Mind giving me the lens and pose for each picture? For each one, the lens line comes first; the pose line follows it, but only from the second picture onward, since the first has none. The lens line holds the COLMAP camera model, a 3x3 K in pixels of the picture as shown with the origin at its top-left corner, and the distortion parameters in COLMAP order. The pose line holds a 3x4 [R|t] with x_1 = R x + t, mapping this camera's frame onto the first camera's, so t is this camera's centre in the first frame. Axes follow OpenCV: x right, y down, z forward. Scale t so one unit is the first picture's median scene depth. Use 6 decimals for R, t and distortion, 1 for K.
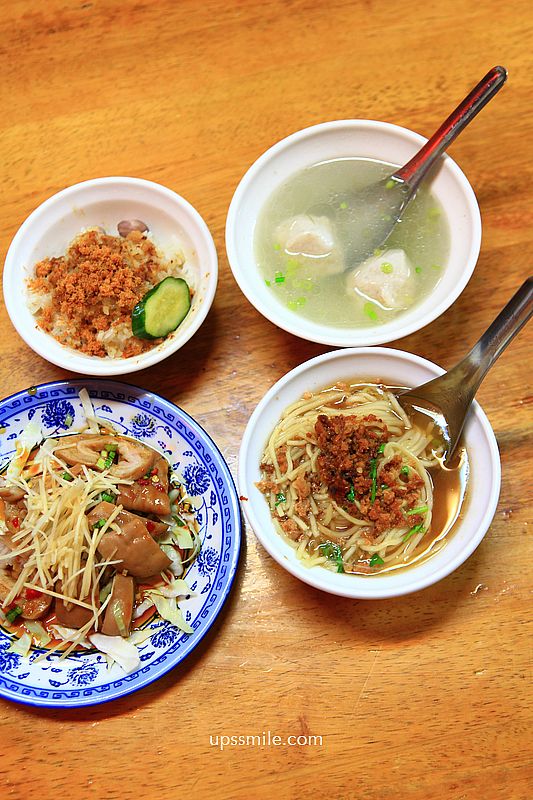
lens RADIAL K [[1225.9, 0, 230.5], [0, 1225.9, 400.2], [0, 0, 1]] dist [0.032767, 0.078724]
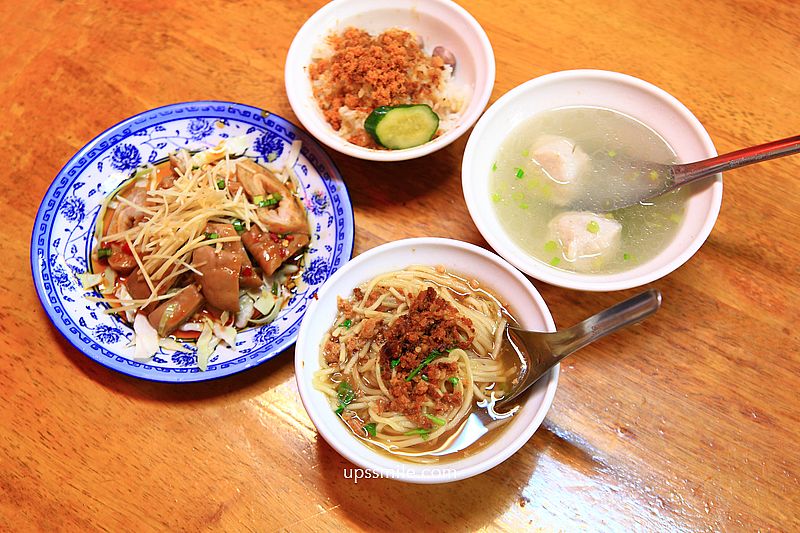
lens RADIAL K [[1225.9, 0, 400.0], [0, 1225.9, 266.5], [0, 0, 1]] dist [0.032767, 0.078724]
pose [[0.732887, 0.629939, -0.257008, 0.289985], [-0.647175, 0.762016, 0.022248, -0.006076], [0.209859, 0.150024, 0.966153, 0.028745]]
